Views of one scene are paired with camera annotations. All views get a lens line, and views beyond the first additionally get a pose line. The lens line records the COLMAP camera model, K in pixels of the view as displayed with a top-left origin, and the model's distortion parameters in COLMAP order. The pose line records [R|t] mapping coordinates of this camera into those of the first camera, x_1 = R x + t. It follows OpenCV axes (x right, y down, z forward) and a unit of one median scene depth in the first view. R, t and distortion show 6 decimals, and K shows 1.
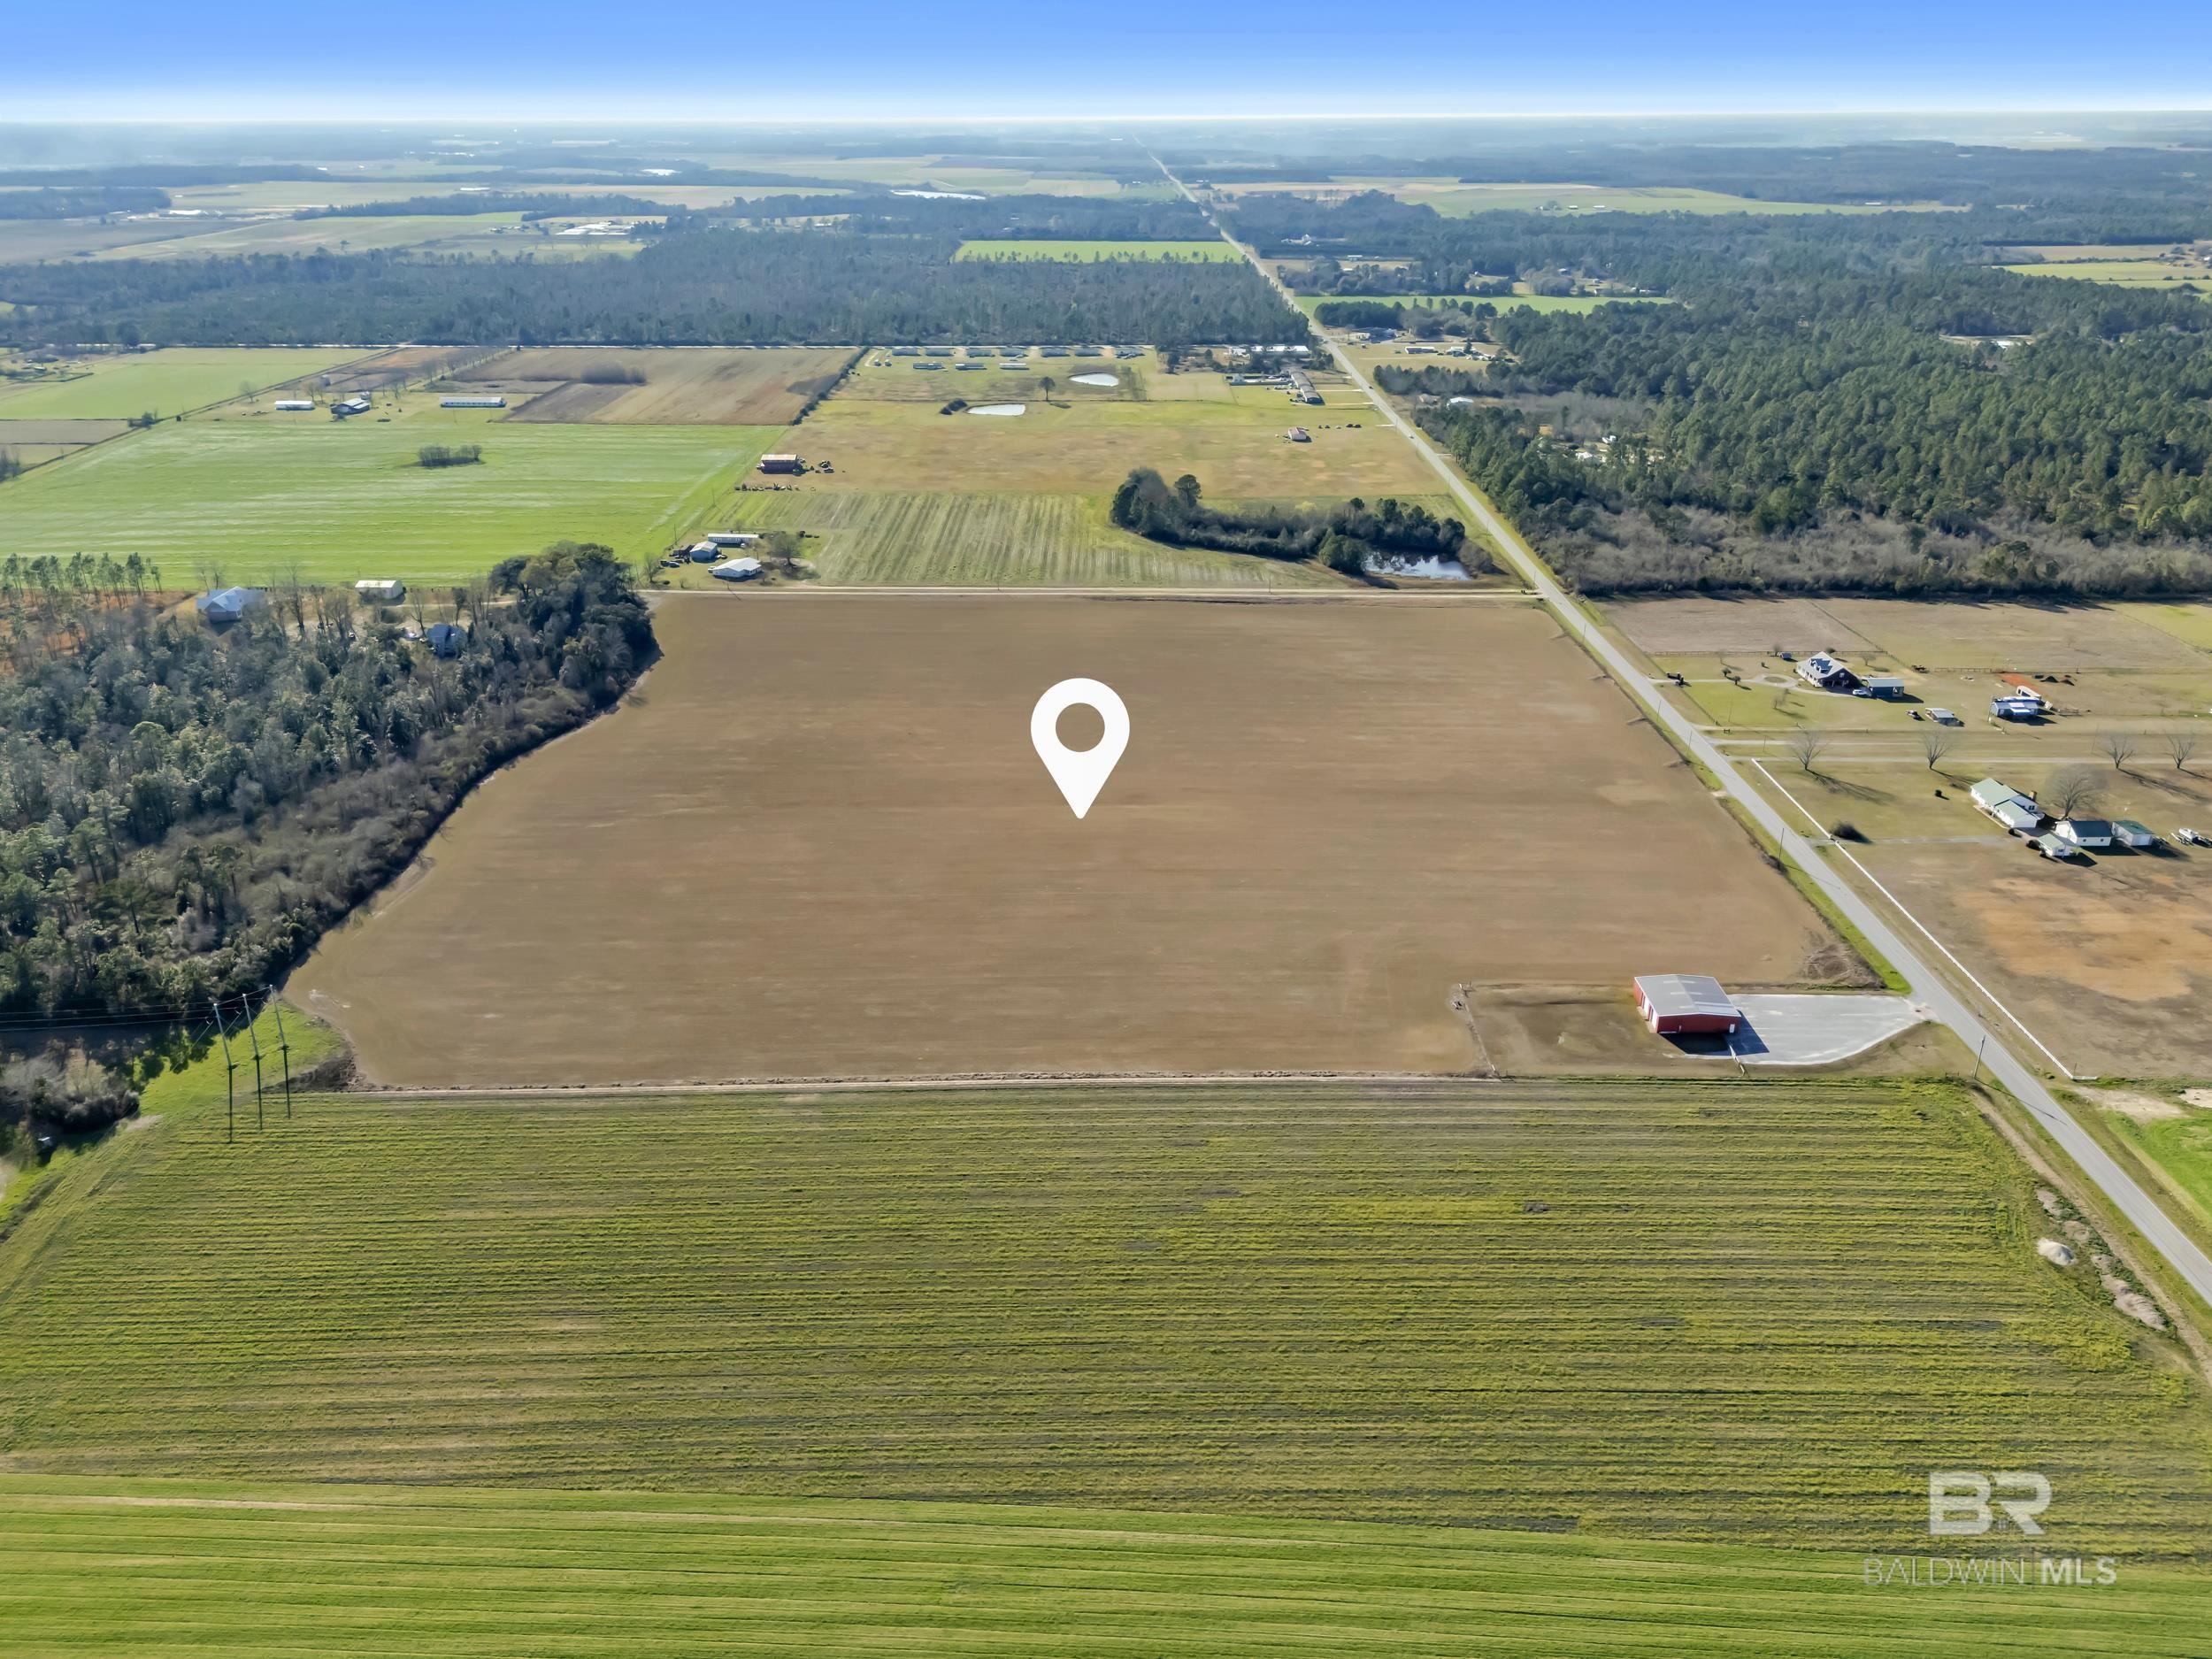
lens RADIAL K [[1658.0, 0, 1110.2], [0, 1658.0, 832.7], [0, 0, 1]] dist [0.081240, -0.073474]
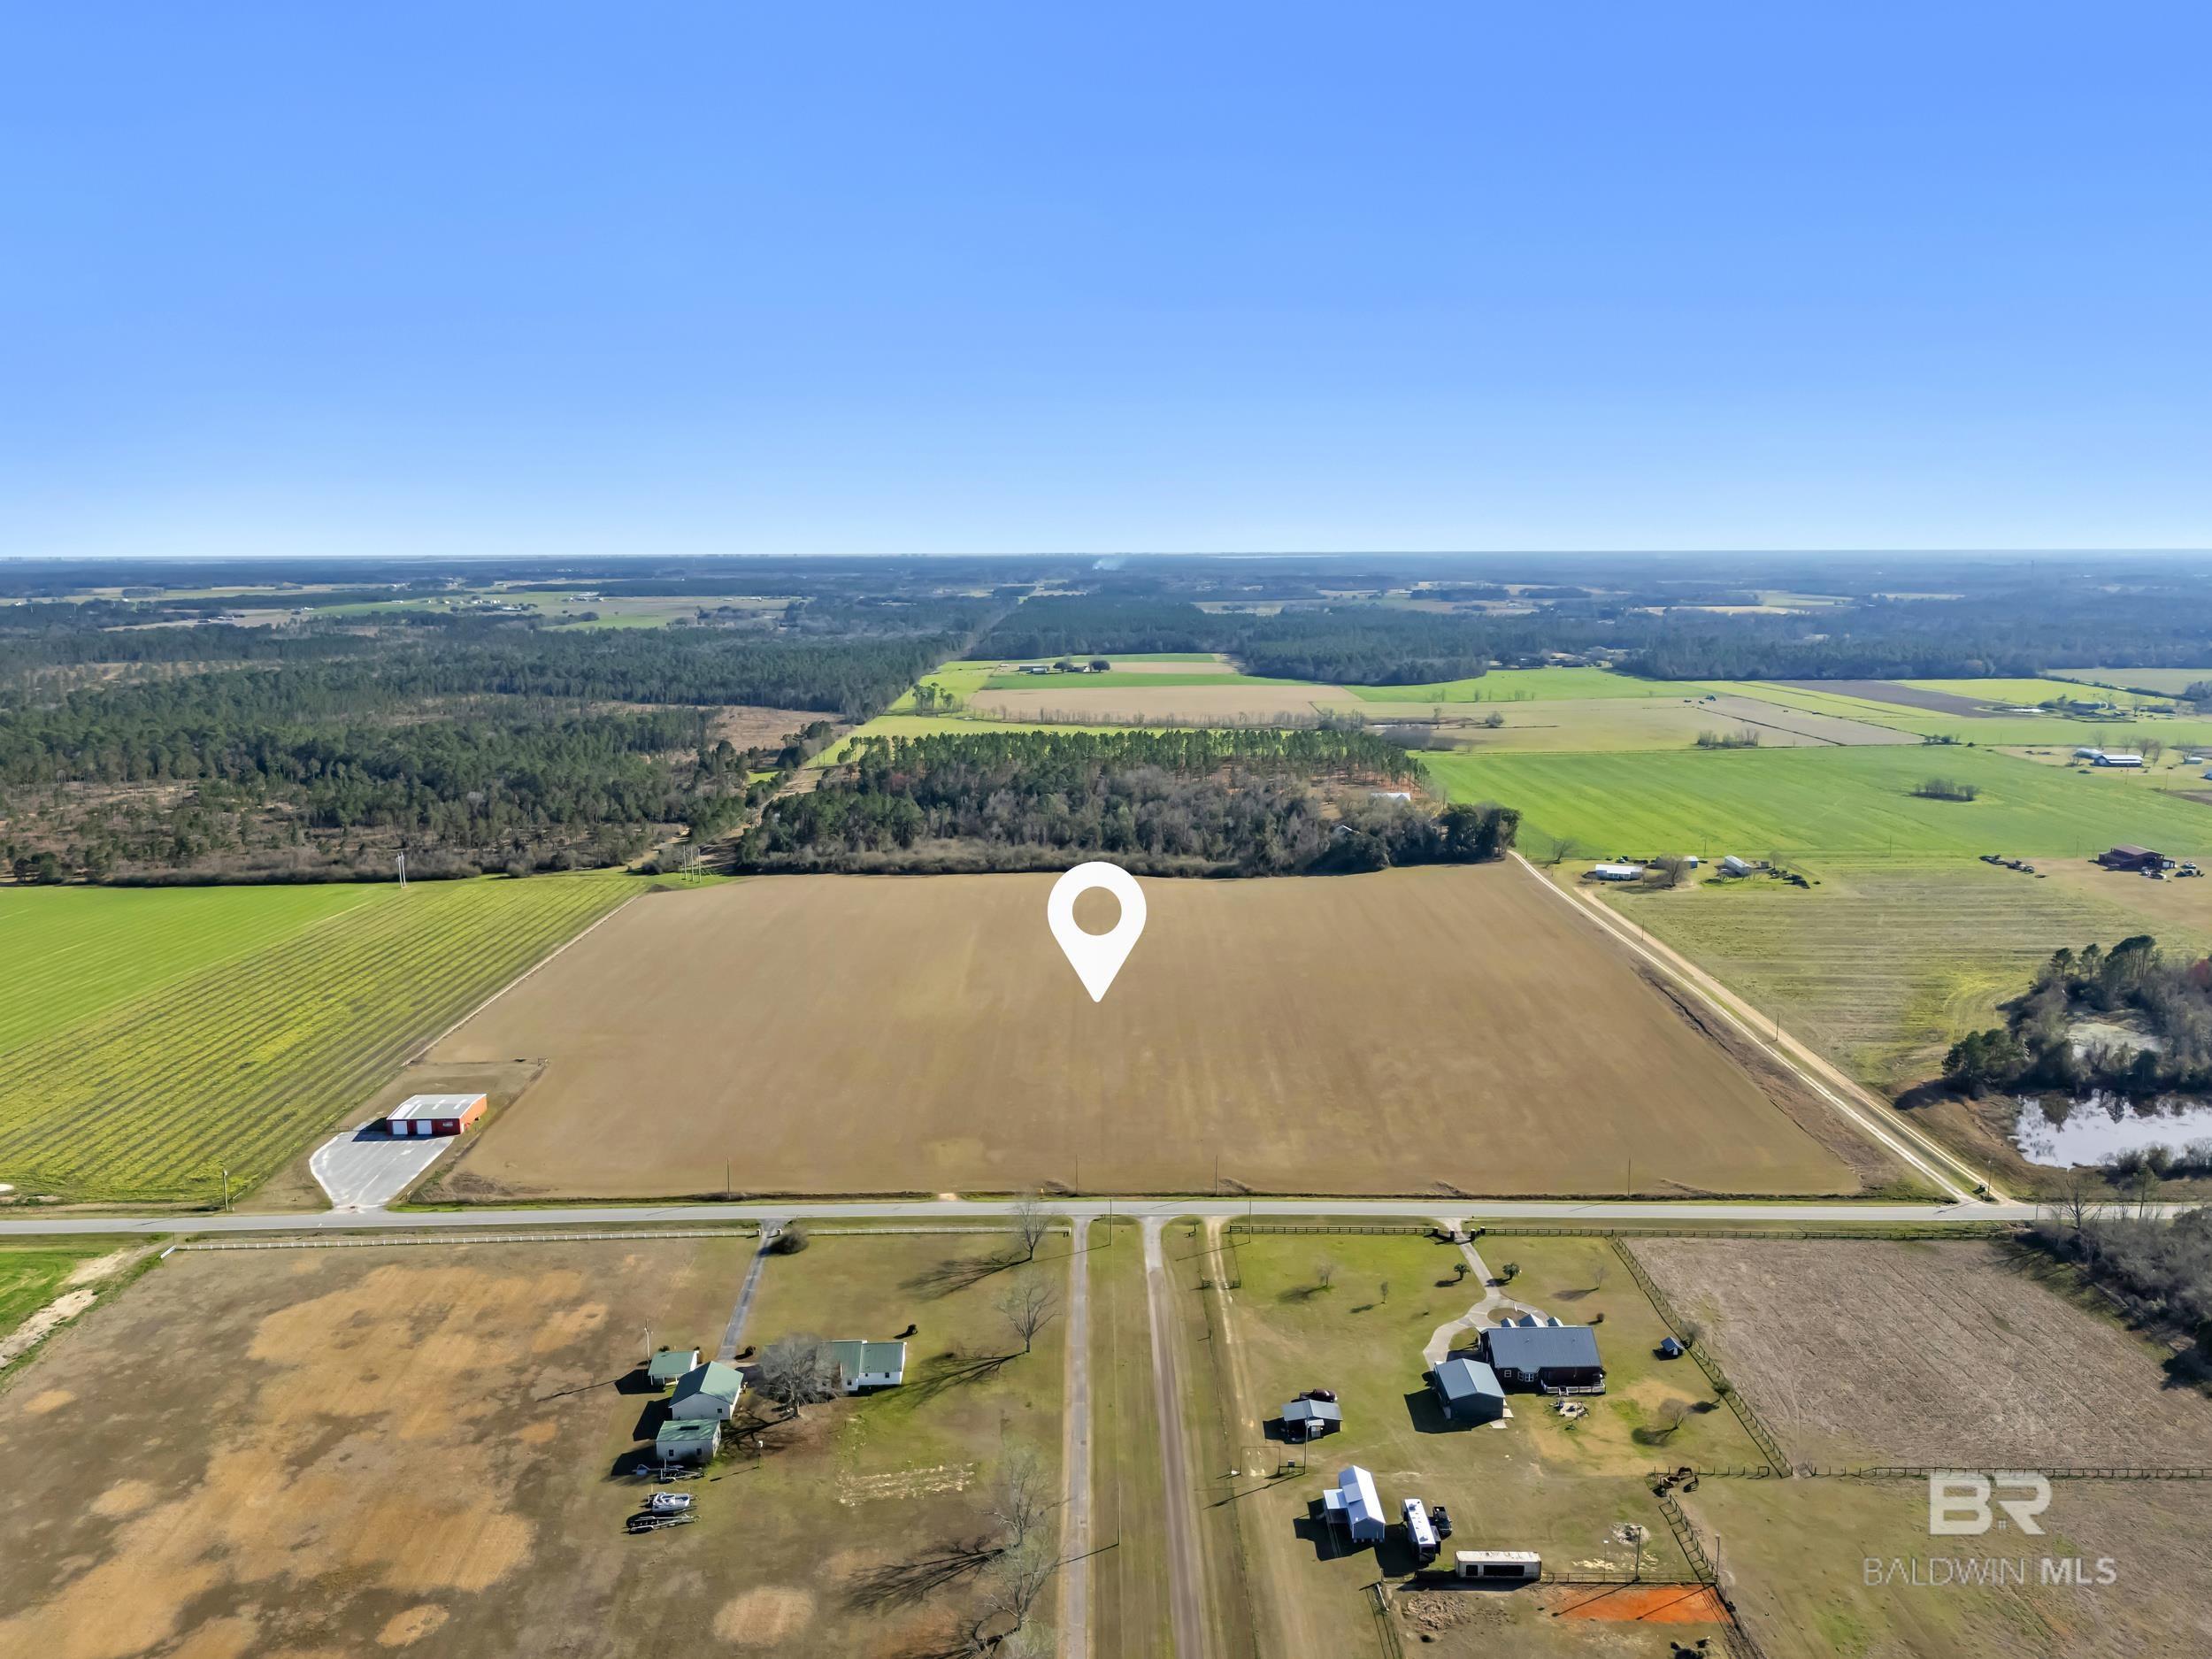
lens RADIAL K [[1658.0, 0, 1110.2], [0, 1658.0, 832.7], [0, 0, 1]] dist [0.081240, -0.073474]
pose [[0.008855, 0.175574, -0.984426, 1.109919], [-0.392441, 0.906092, 0.158073, -0.329174], [0.919734, 0.384930, 0.076926, 0.982331]]
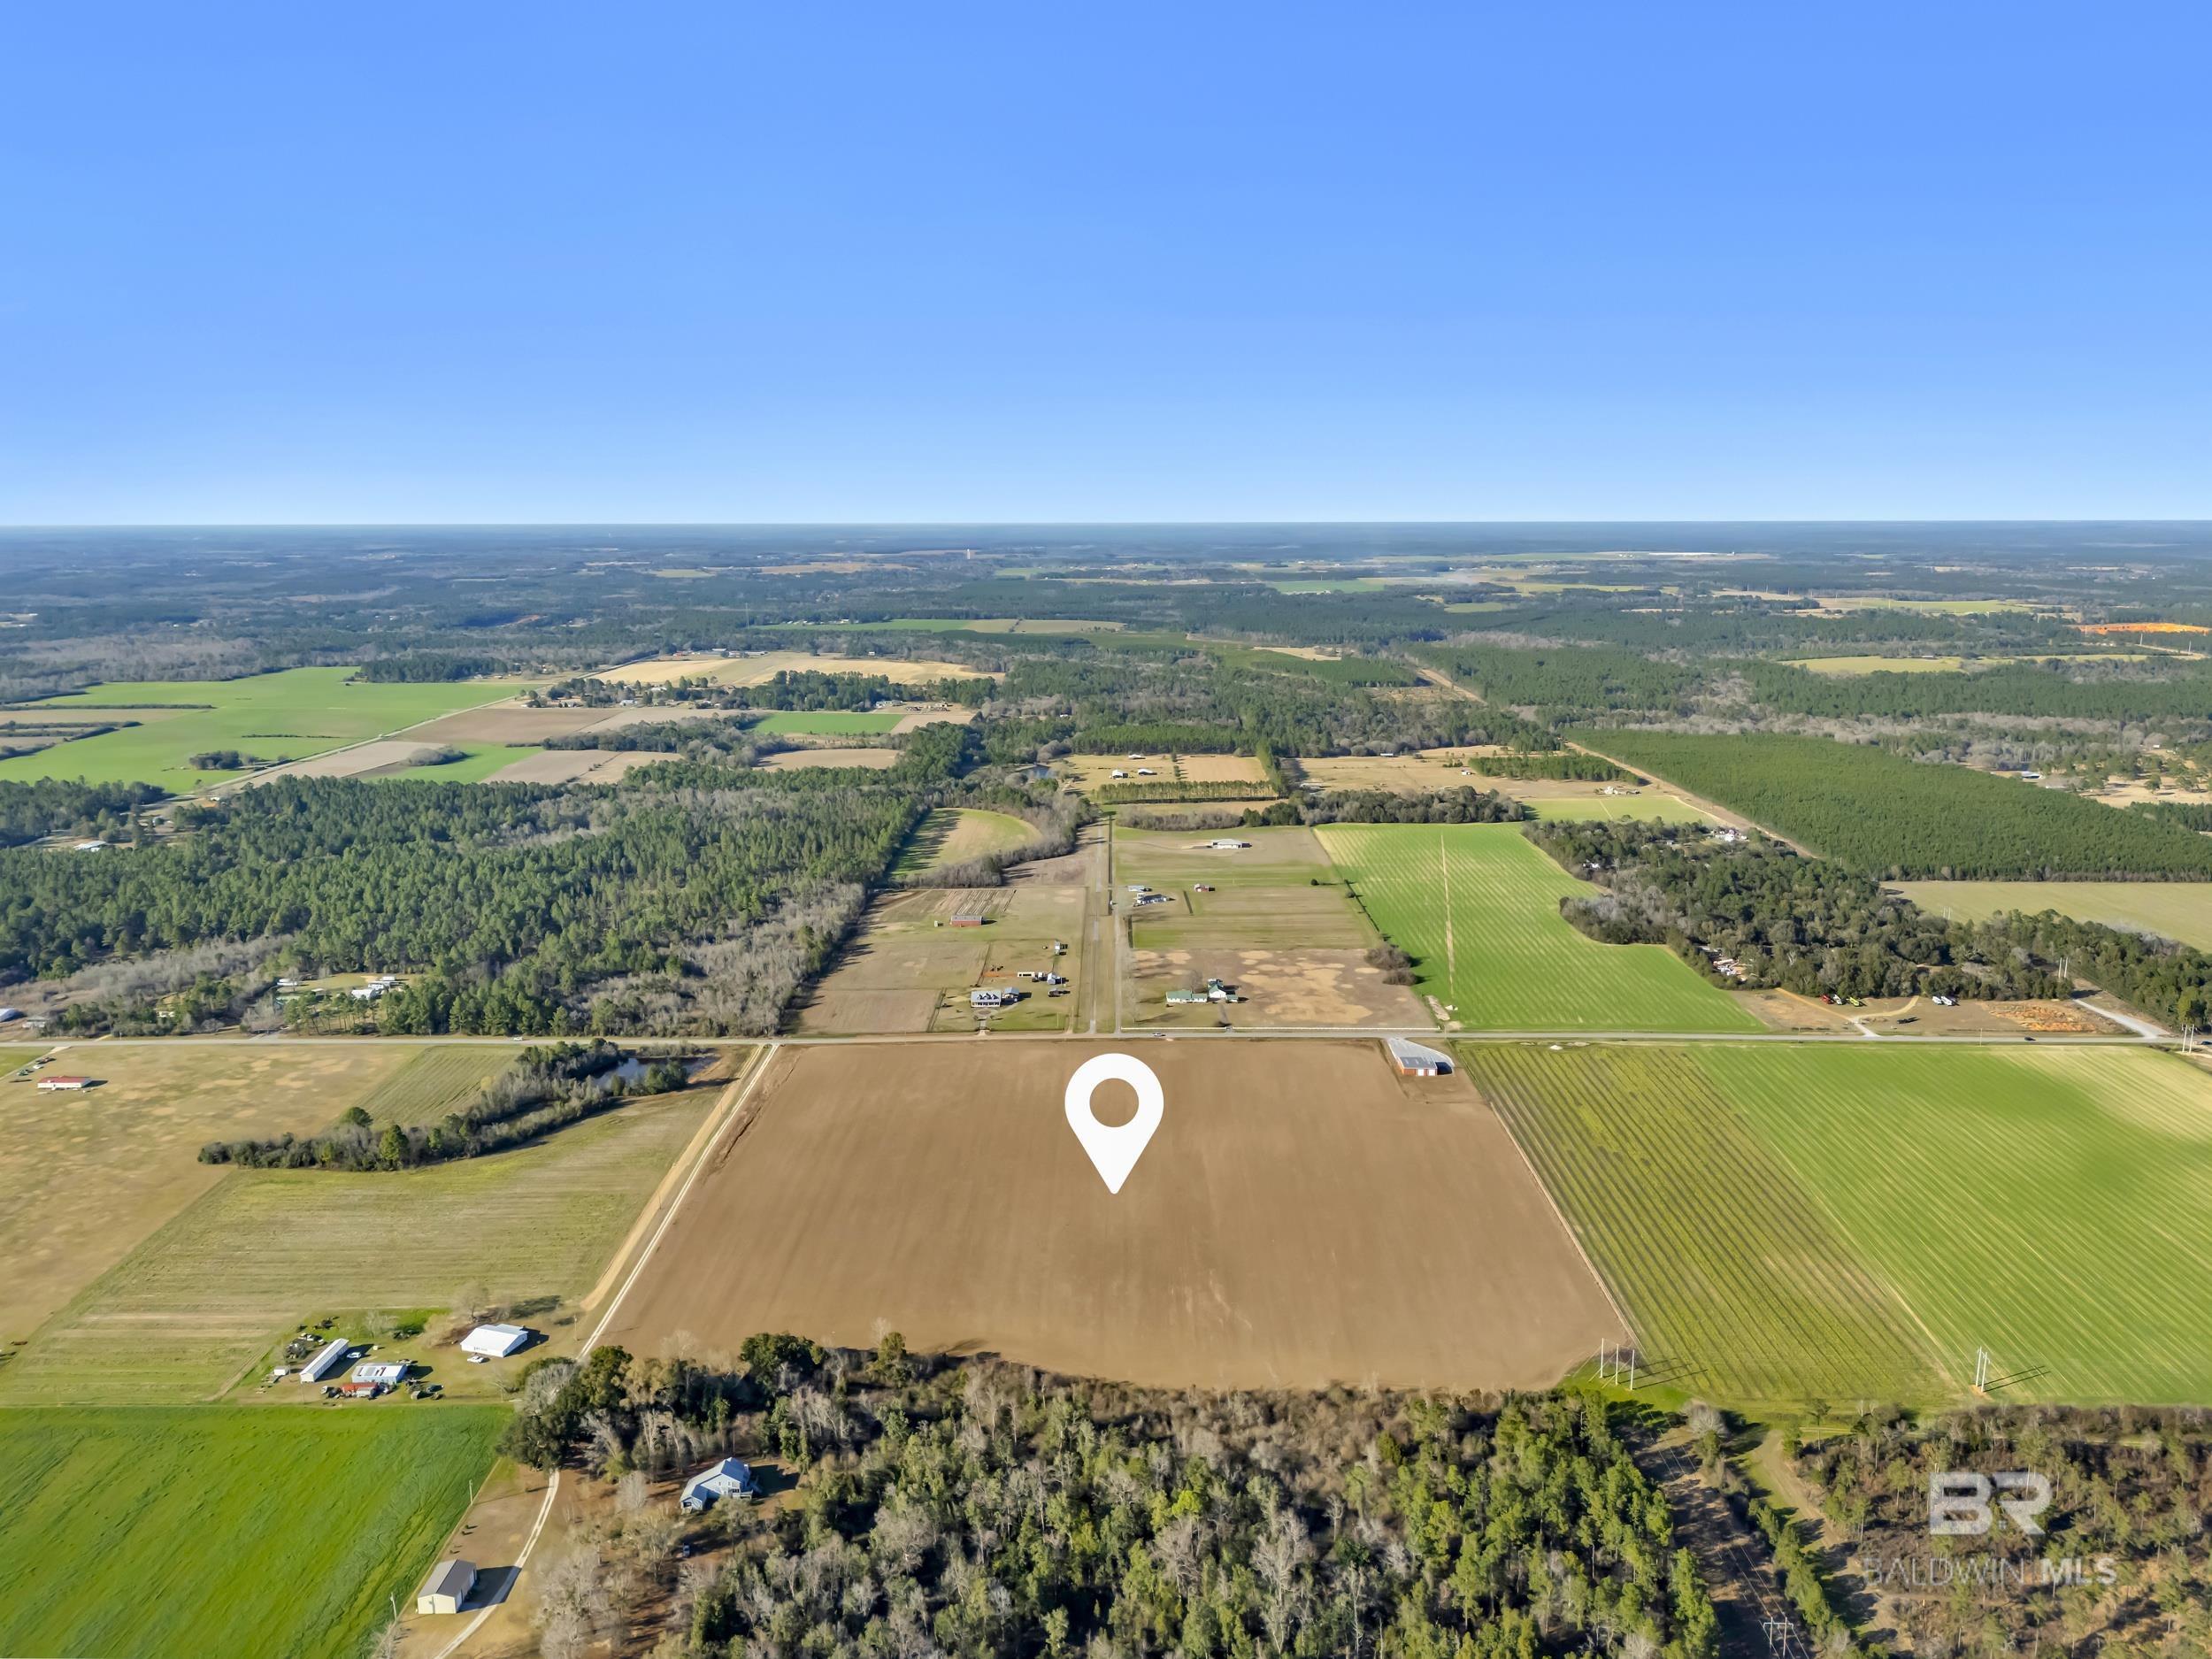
lens RADIAL K [[1637.9, 0, 1113.3], [0, 1637.9, 832.3], [0, 0, 1]] dist [0.077770, -0.068150]
pose [[0.000761, -0.192233, 0.981349, -1.495430], [0.402147, 0.898558, 0.175704, -0.618520], [-0.915575, 0.394513, 0.077990, 0.850000]]
